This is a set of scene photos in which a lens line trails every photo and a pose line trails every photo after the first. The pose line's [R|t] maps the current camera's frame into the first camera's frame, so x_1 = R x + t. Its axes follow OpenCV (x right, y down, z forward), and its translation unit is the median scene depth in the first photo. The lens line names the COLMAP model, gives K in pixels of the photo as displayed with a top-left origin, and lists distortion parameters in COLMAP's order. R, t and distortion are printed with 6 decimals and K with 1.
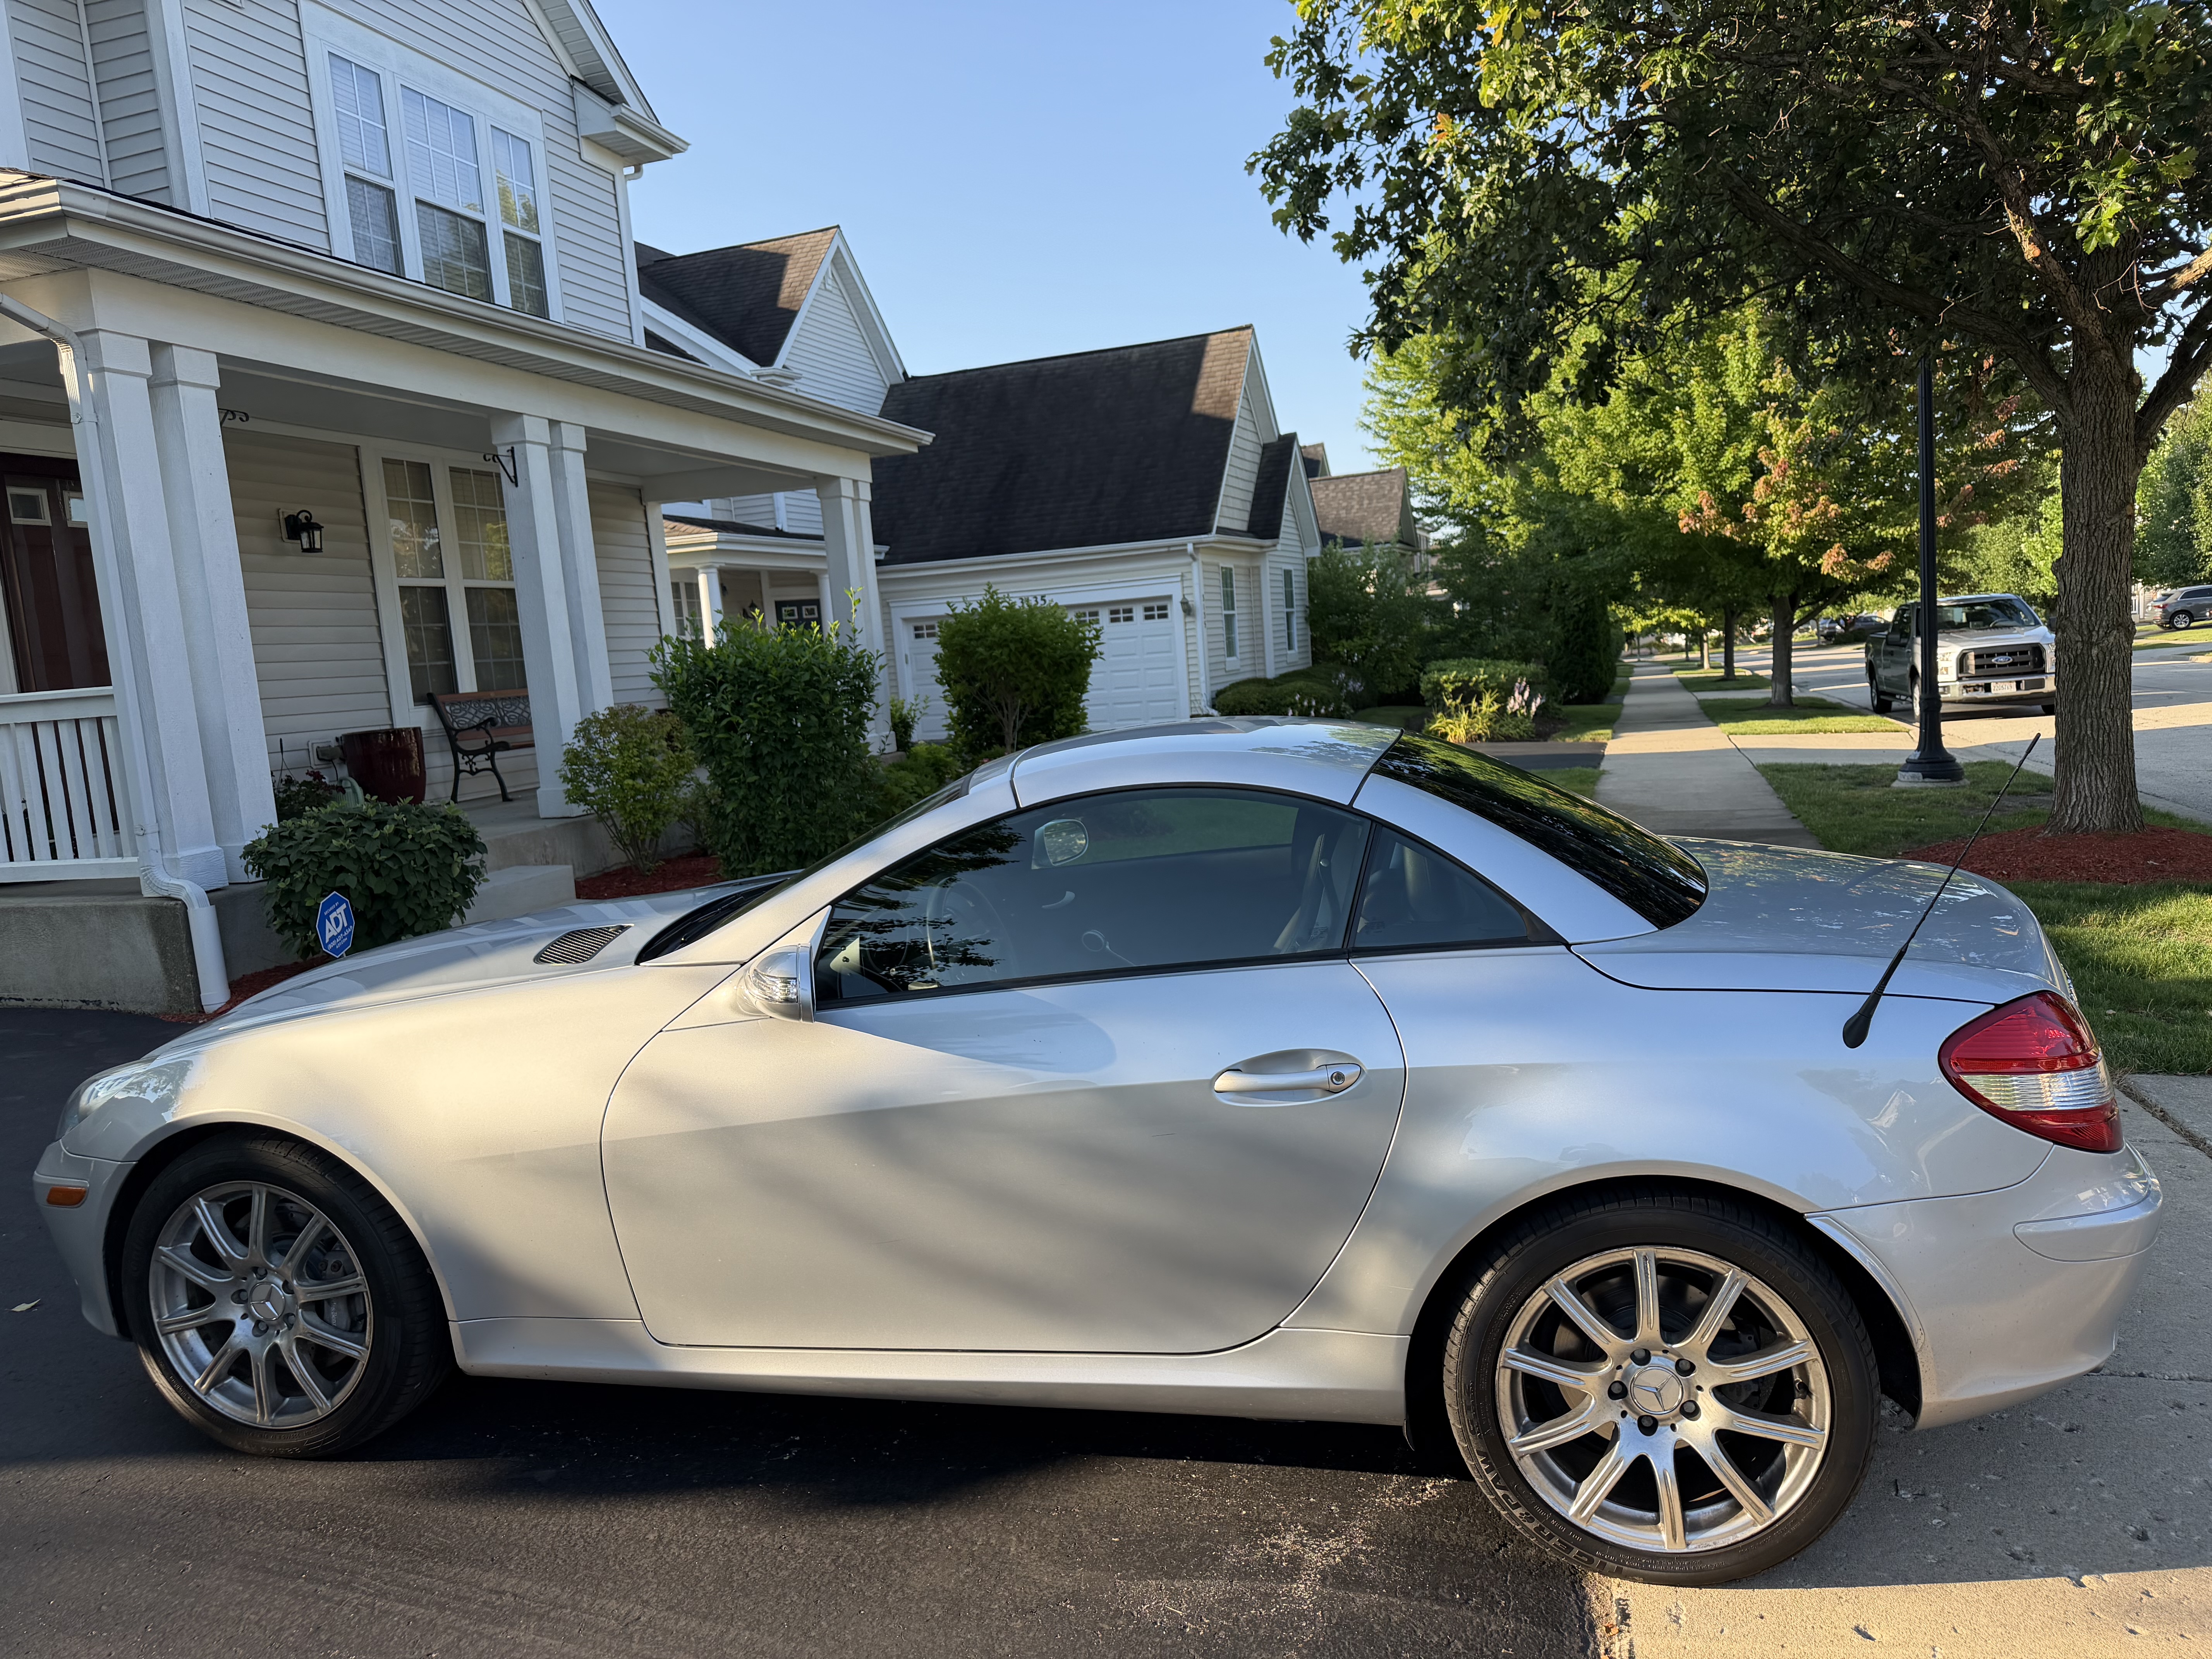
lens RADIAL K [[1622.1, 0, 1104.9], [0, 1622.1, 836.2], [0, 0, 1]] dist [0.052116, -0.042189]
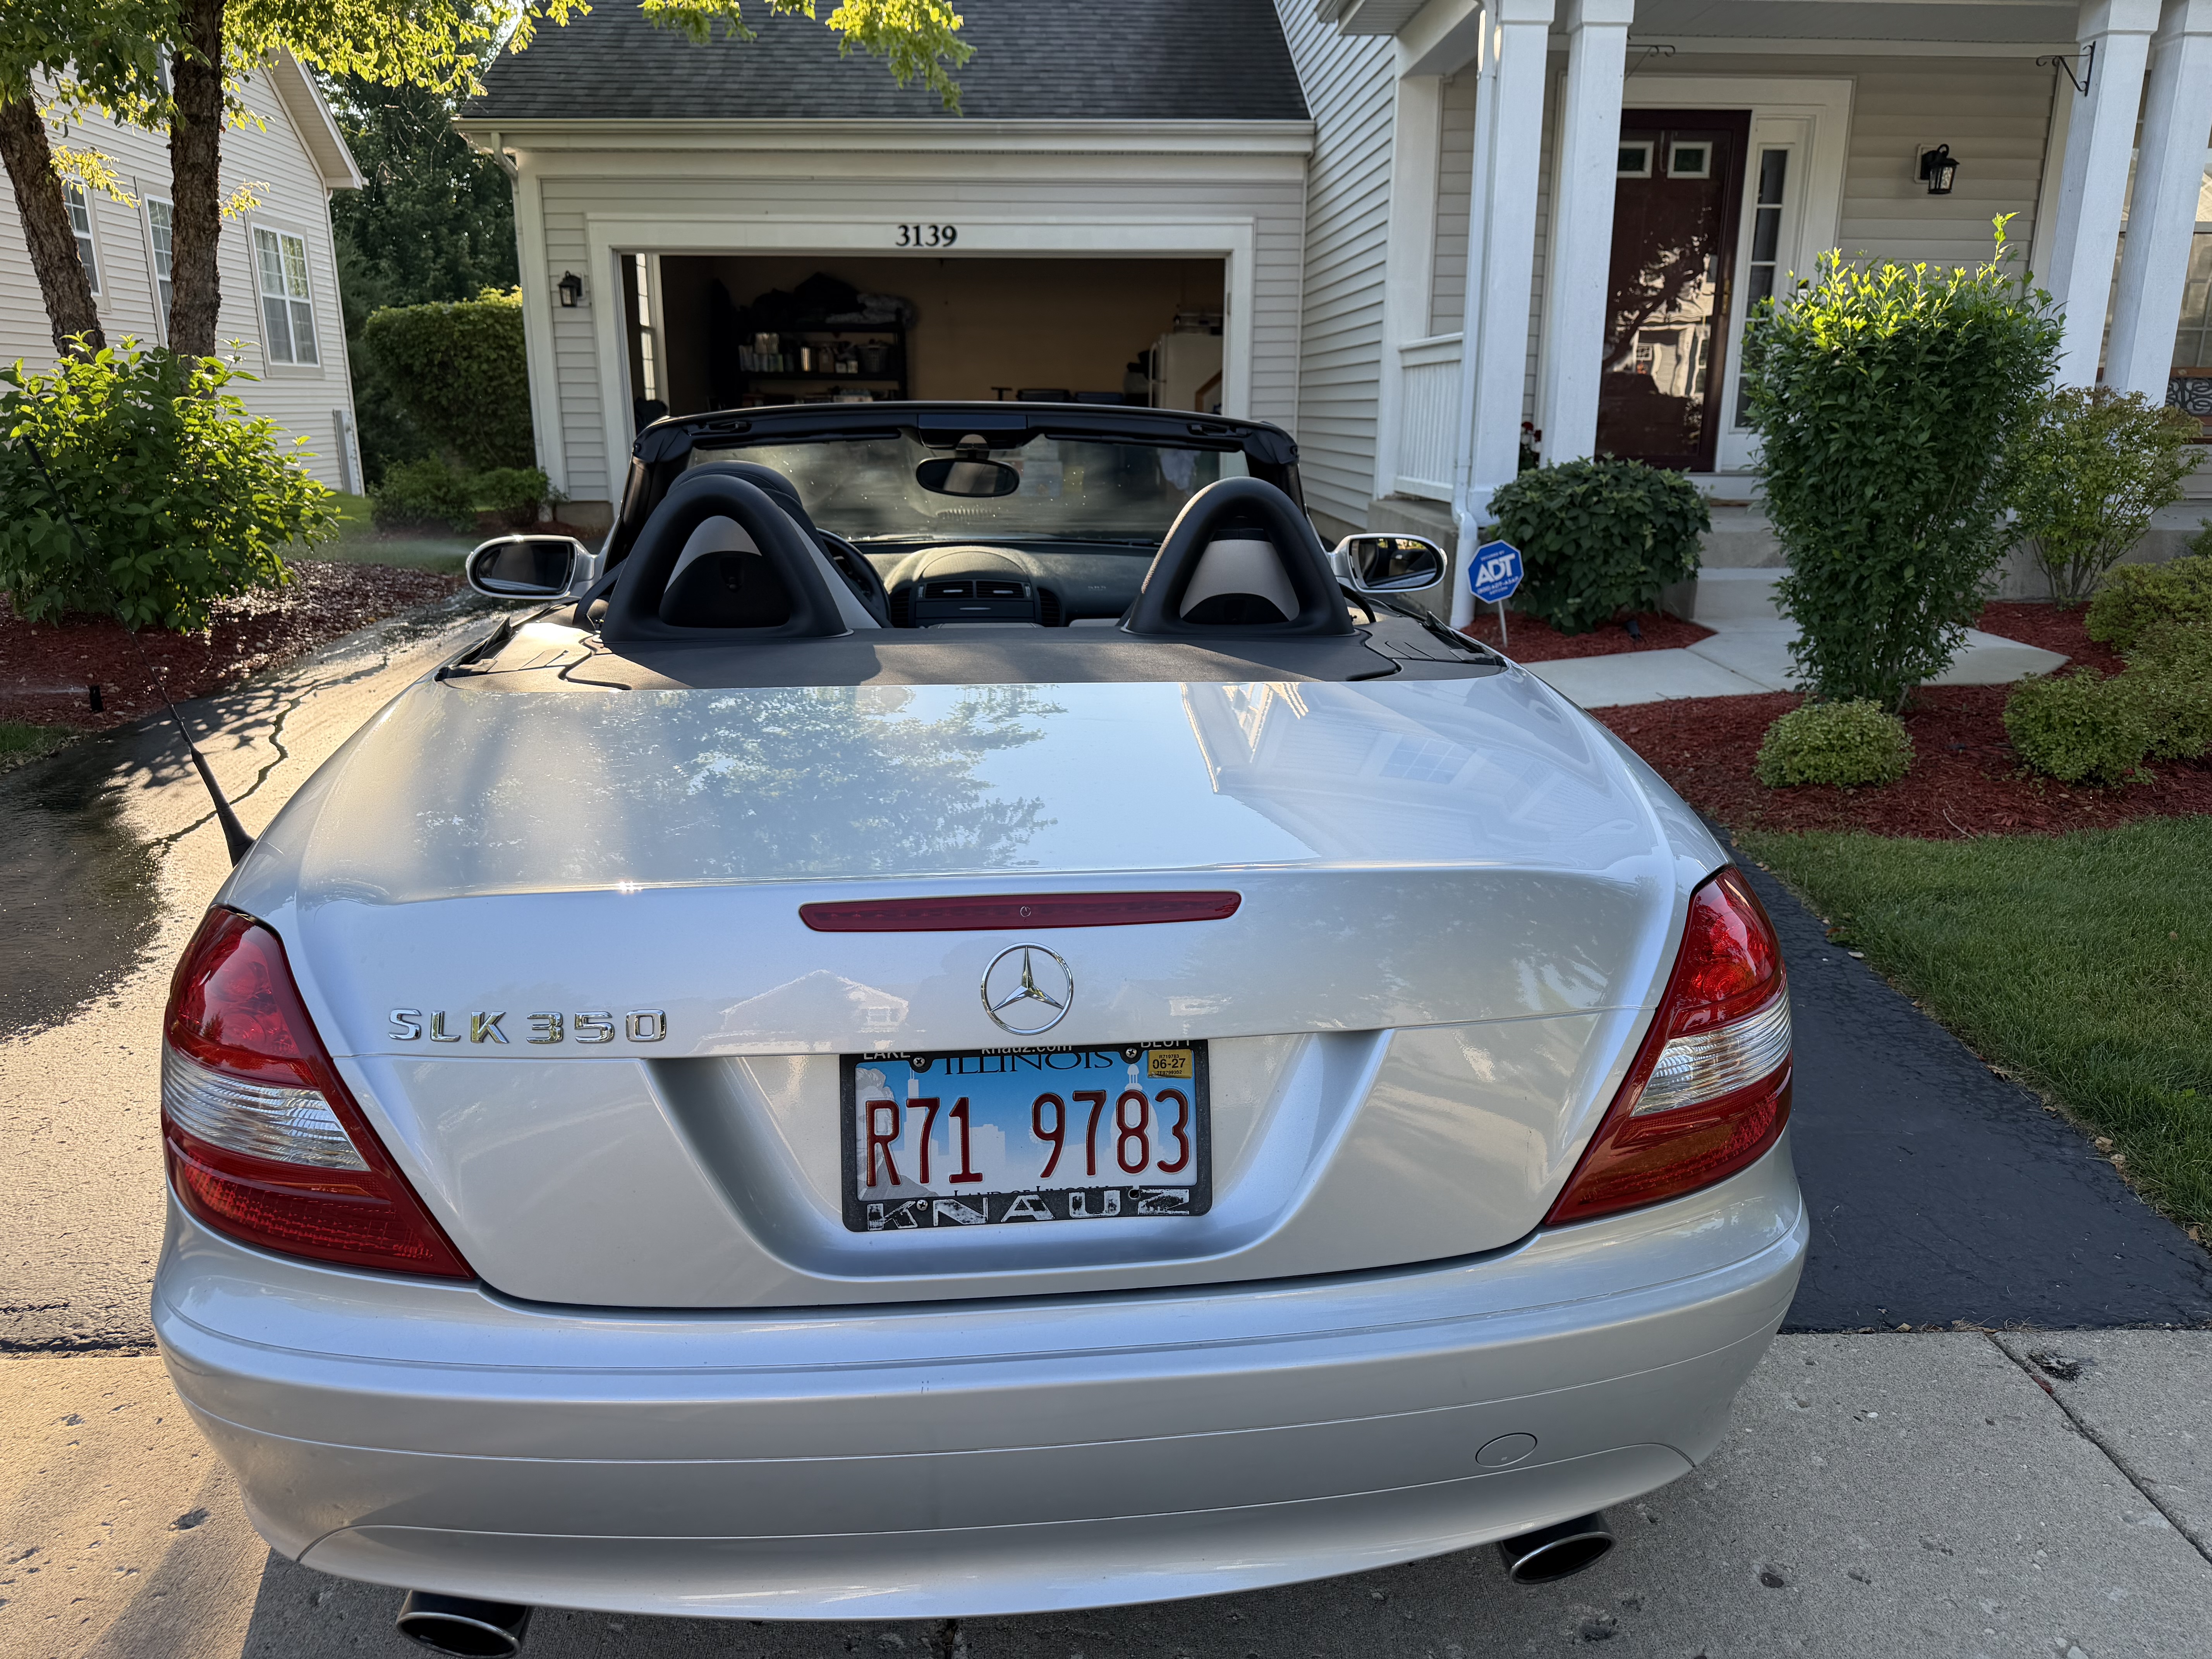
lens RADIAL K [[1622.1, 0, 1104.9], [0, 1622.1, 836.2], [0, 0, 1]] dist [0.052116, -0.042189]
pose [[0.371456, 0.305691, -0.876683, 0.259907], [-0.132581, 0.952031, 0.275789, -0.025377], [0.918935, 0.013788, 0.394167, 0.229033]]
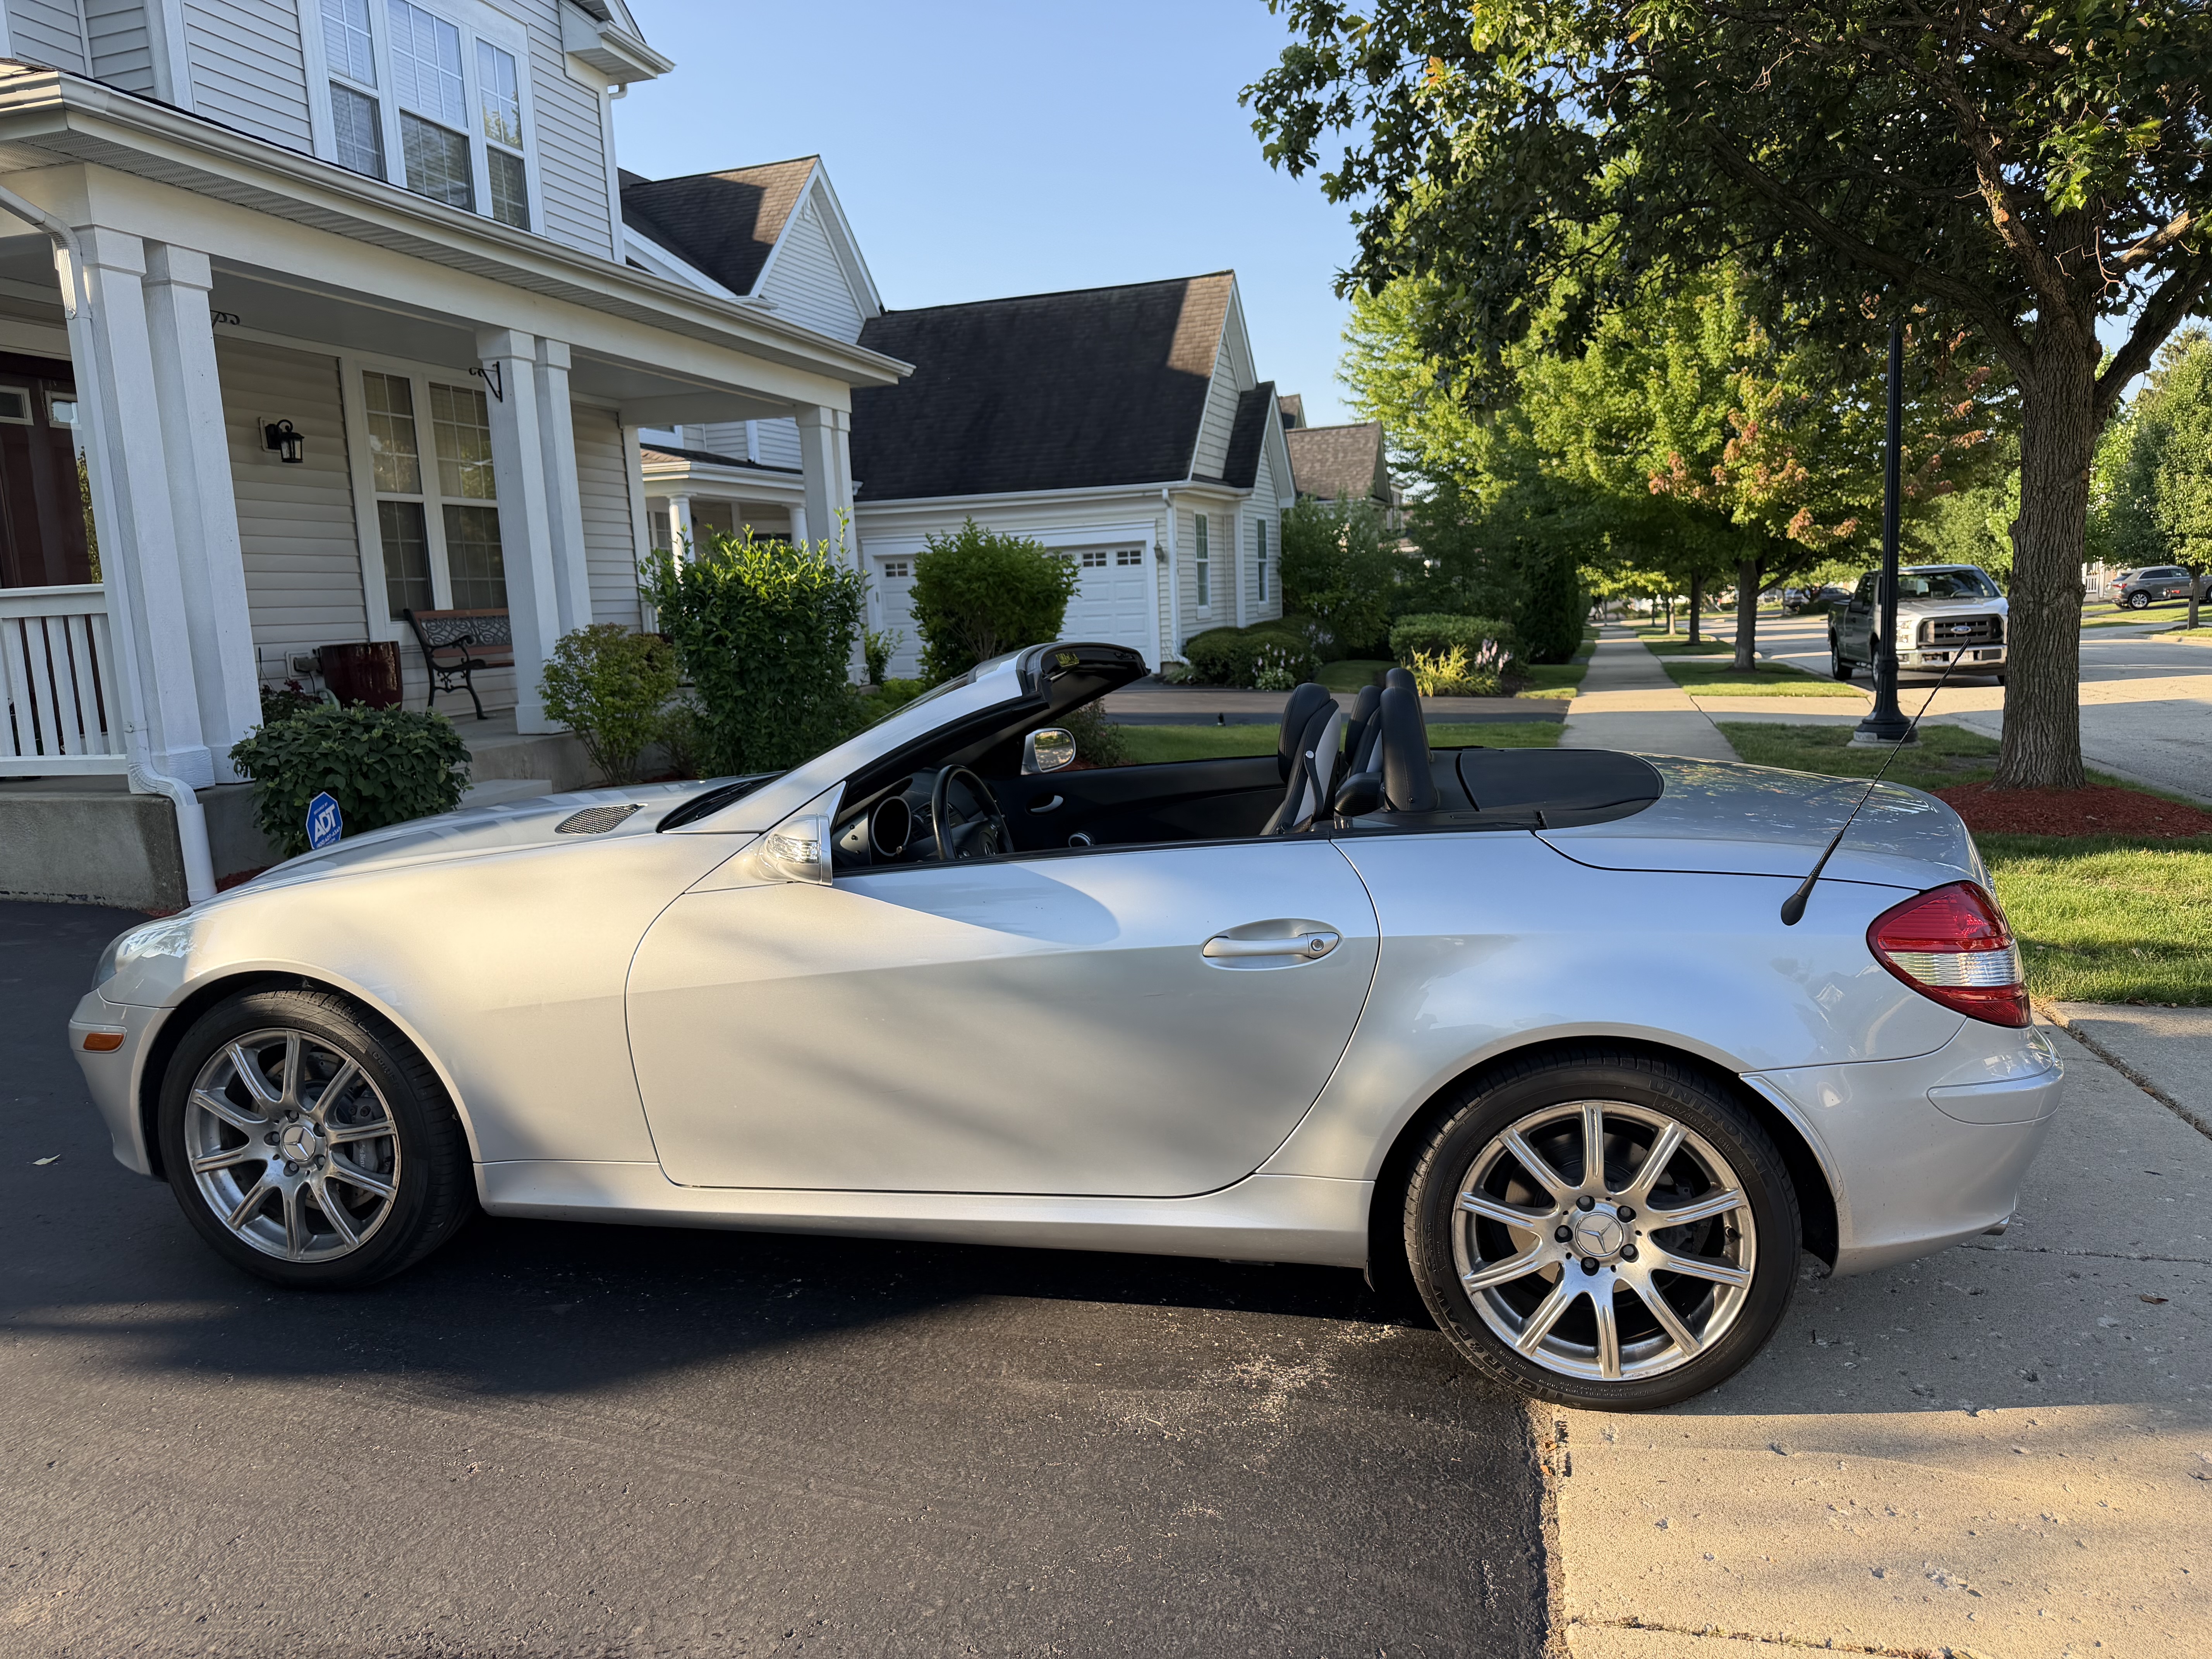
lens RADIAL K [[1623.9, 0, 1103.8], [0, 1623.9, 830.2], [0, 0, 1]] dist [0.049192, -0.040530]
pose [[0.999404, 0.026531, 0.022084, -0.005580], [-0.027121, 0.999272, 0.026837, 0.010896], [-0.021356, -0.027420, 0.999396, -0.017041]]
